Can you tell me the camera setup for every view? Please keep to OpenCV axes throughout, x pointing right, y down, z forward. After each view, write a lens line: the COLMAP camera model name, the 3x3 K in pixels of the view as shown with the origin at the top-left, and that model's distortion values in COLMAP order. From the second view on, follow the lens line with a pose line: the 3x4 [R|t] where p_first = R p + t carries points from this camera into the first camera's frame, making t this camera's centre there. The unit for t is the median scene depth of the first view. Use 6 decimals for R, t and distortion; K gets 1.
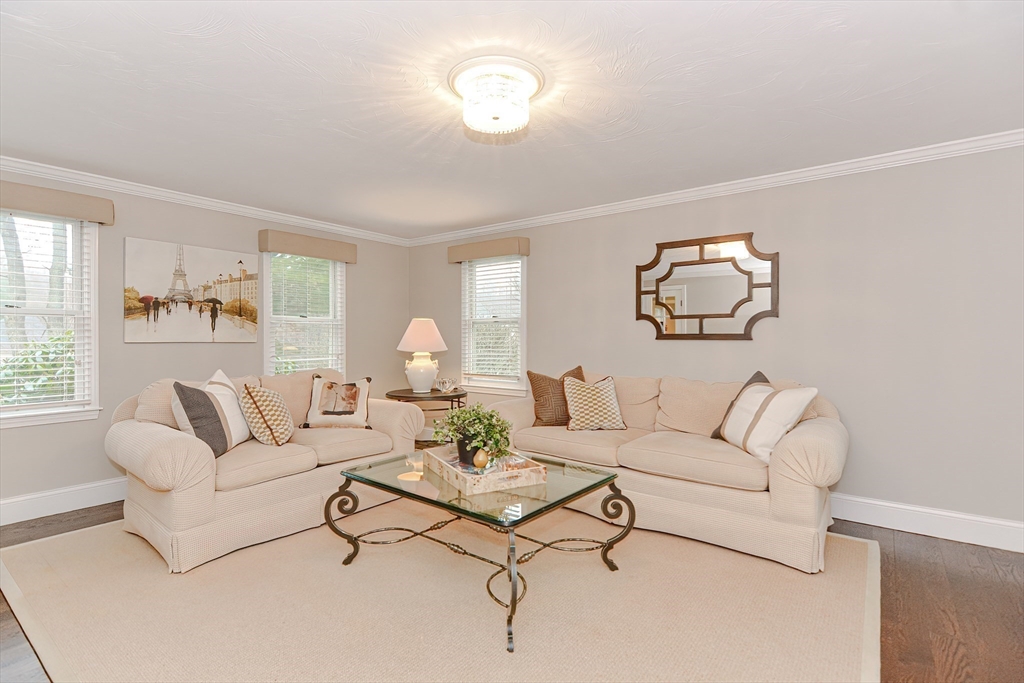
lens RADIAL K [[512.2, 0, 506.7], [0, 512.2, 340.4], [0, 0, 1]] dist [0.022342, -0.000304]
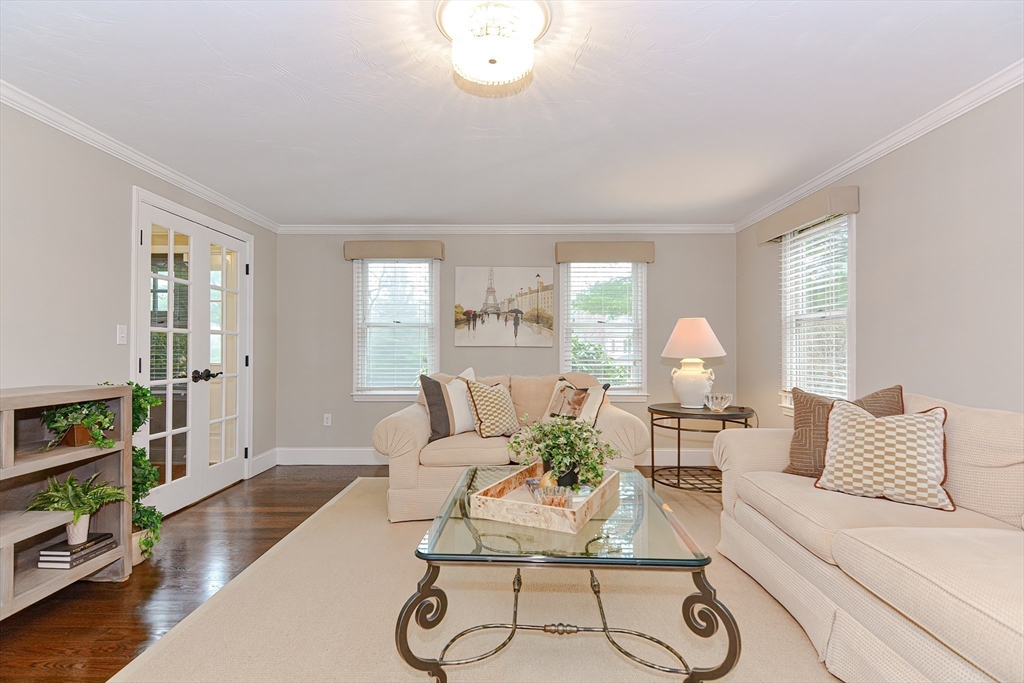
lens RADIAL K [[512.2, 0, 508.0], [0, 512.2, 341.5], [0, 0, 1]] dist [0.022342, -0.000304]
pose [[0.583922, -0.011514, -0.811728, 0.373682], [-0.007576, 0.999779, -0.019631, 0.015767], [0.811775, 0.017613, 0.583705, 0.311249]]
